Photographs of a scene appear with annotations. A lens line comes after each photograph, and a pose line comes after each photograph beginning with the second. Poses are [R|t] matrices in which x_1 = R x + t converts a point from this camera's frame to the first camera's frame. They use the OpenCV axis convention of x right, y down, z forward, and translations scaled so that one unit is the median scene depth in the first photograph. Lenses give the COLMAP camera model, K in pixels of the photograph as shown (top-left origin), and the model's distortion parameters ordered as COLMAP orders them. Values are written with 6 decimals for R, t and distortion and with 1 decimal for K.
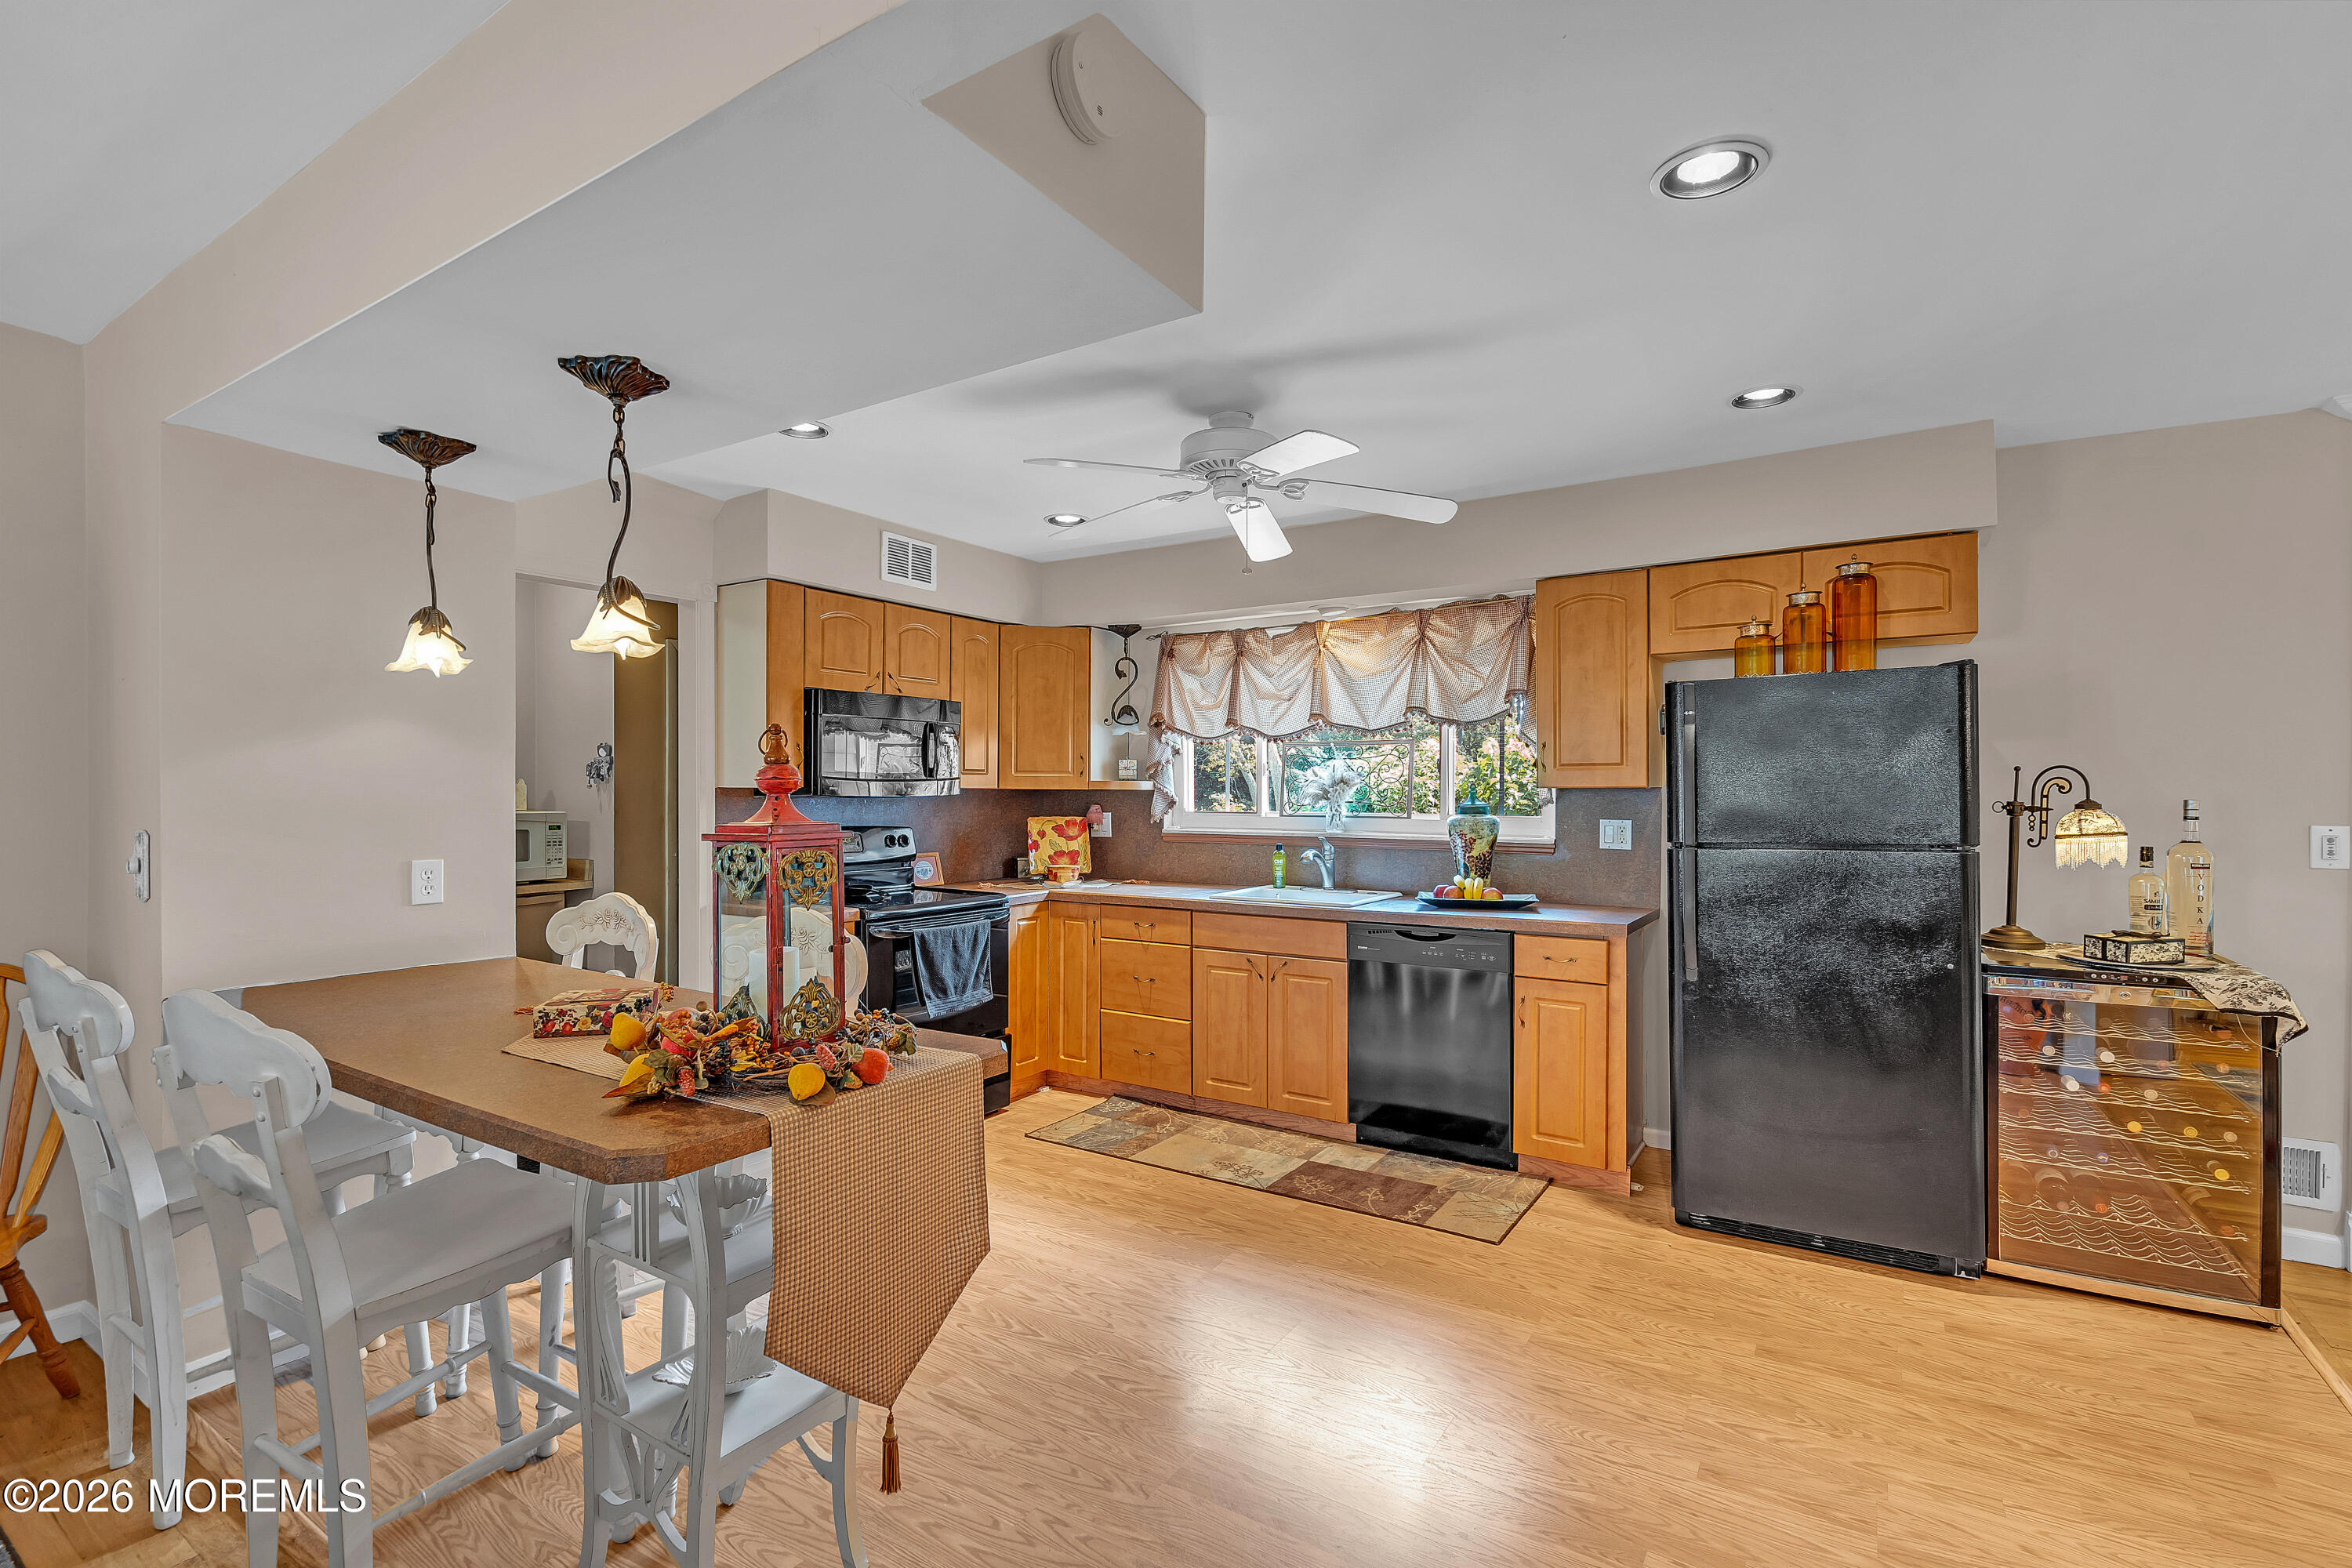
lens RADIAL K [[1097.5, 0, 1161.8], [0, 1097.5, 793.8], [0, 0, 1]] dist [0.030561, -0.000227]
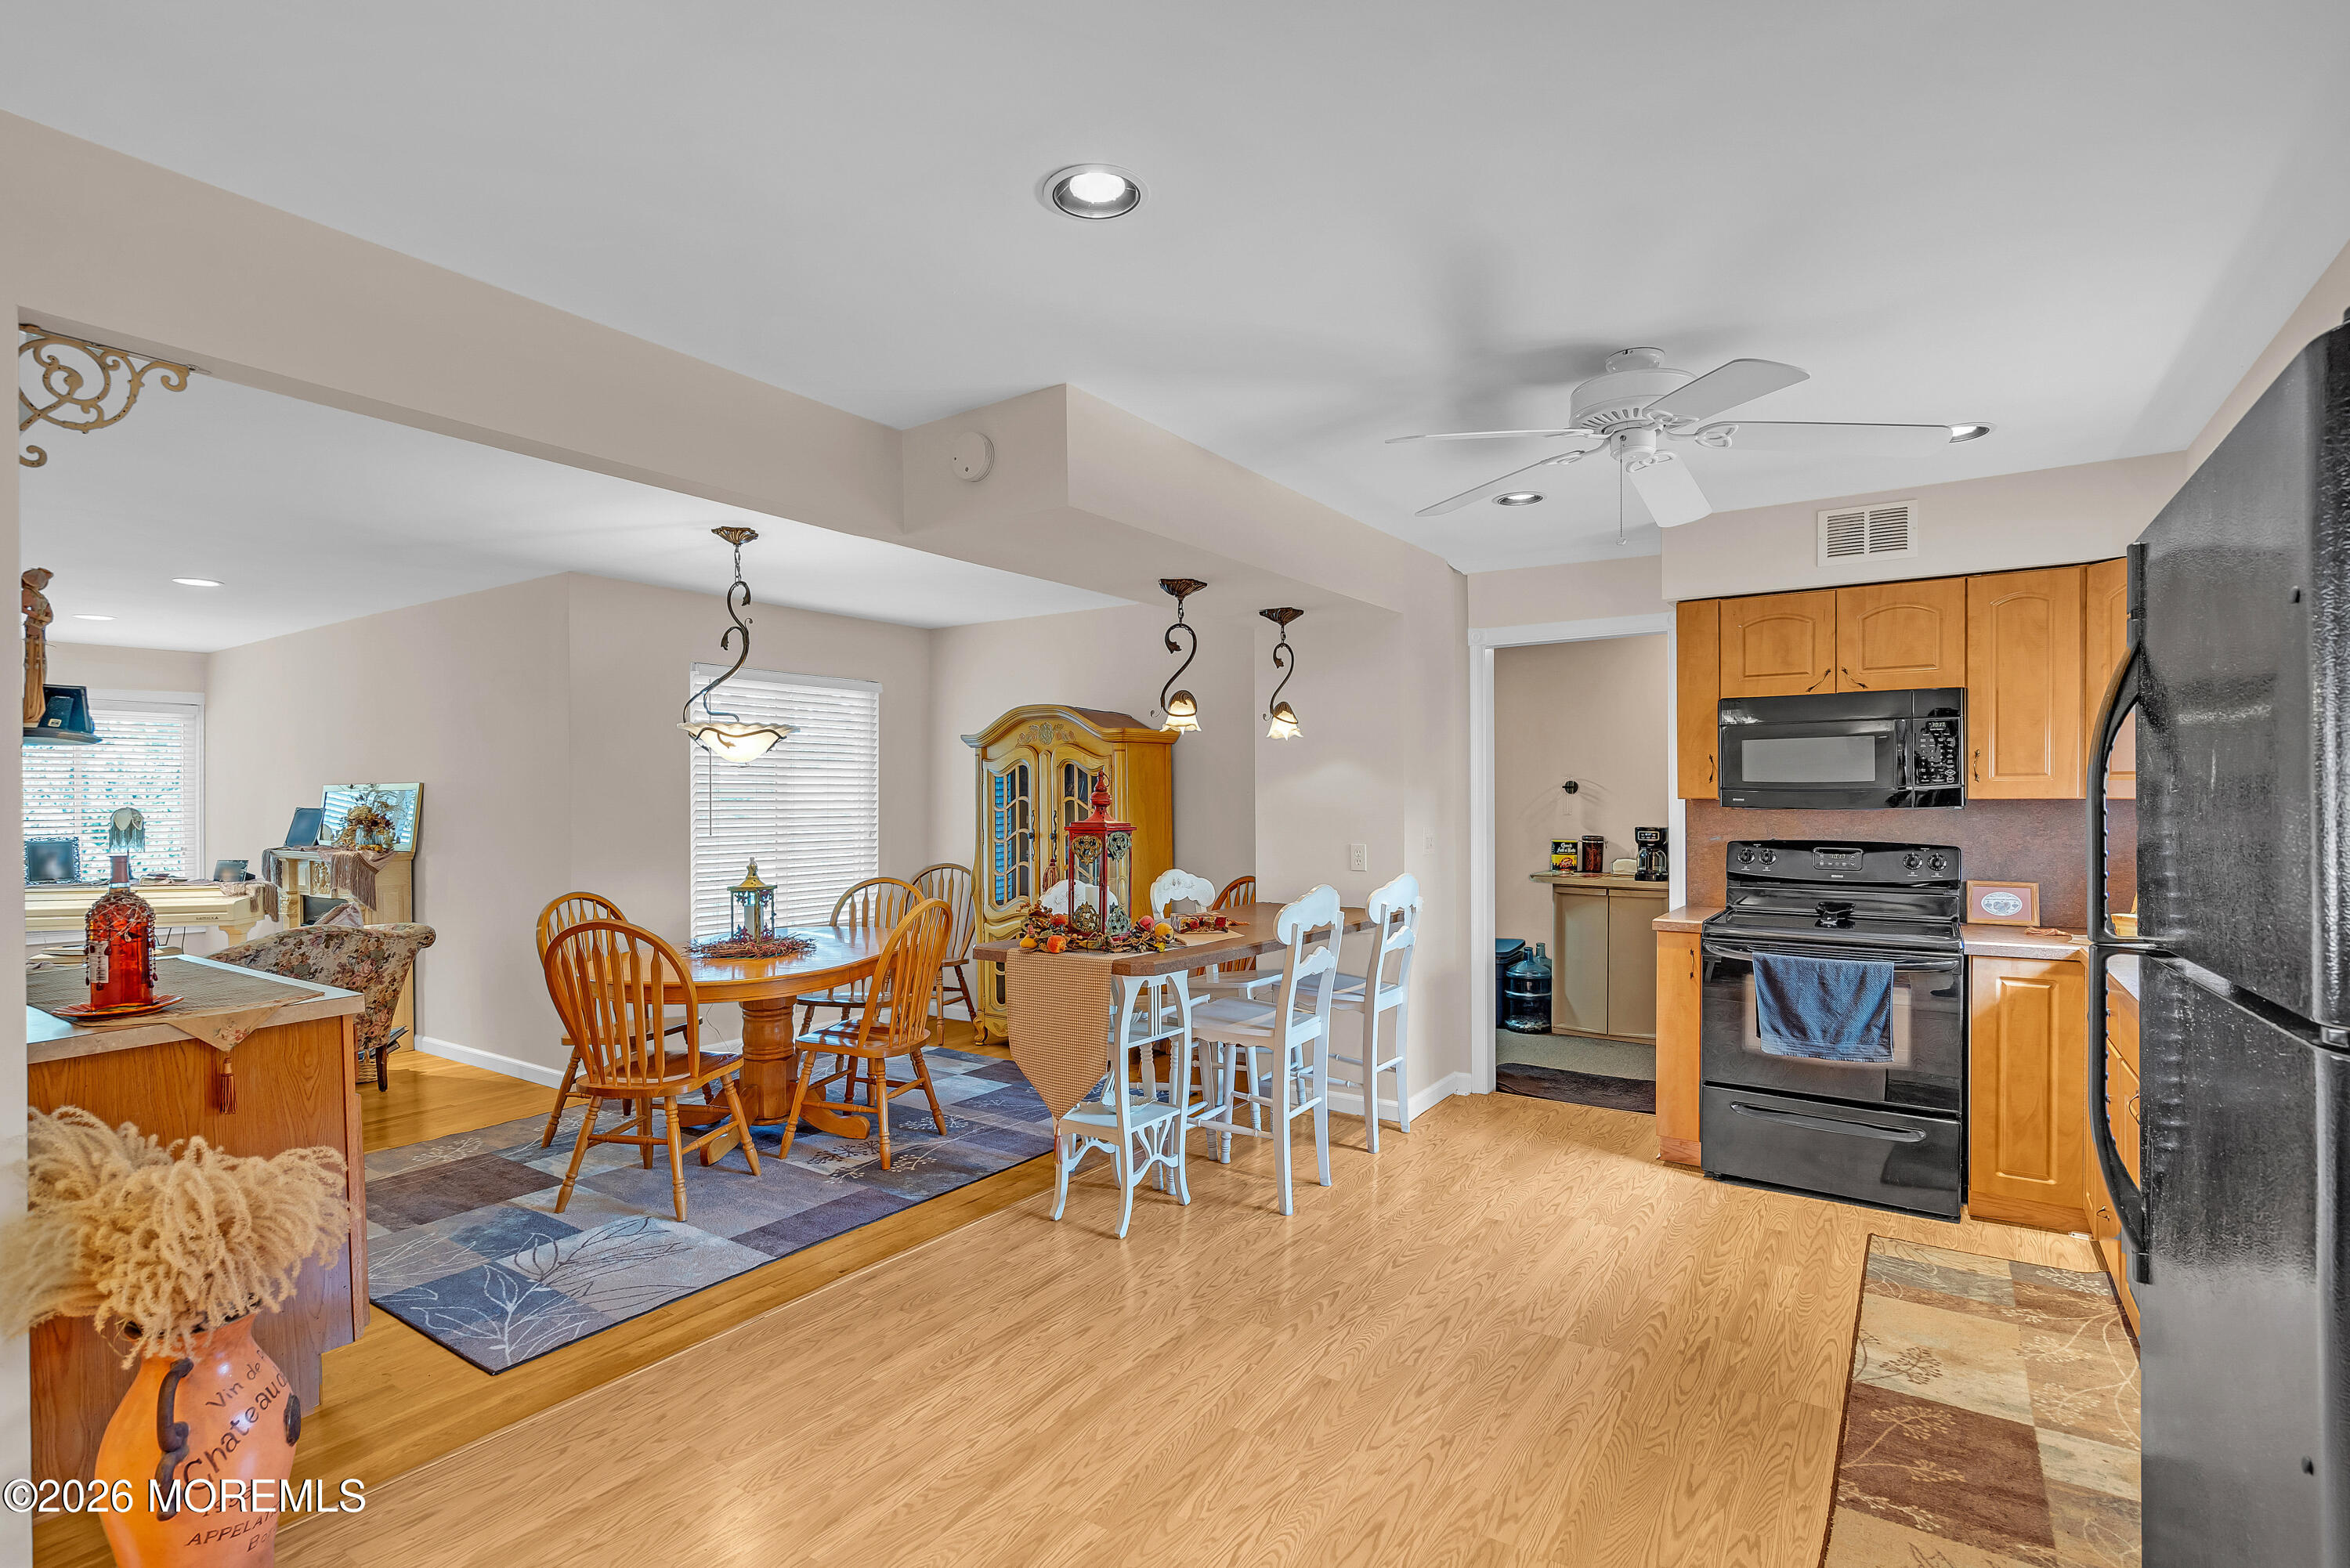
lens RADIAL K [[1096.5, 0, 1160.8], [0, 1096.5, 793.8], [0, 0, 1]] dist [0.030561, -0.000227]
pose [[-0.011939, -0.007275, -0.999902, 0.707747], [0.002042, 0.999971, -0.007300, -0.003778], [0.999927, -0.002129, -0.011923, 0.510165]]
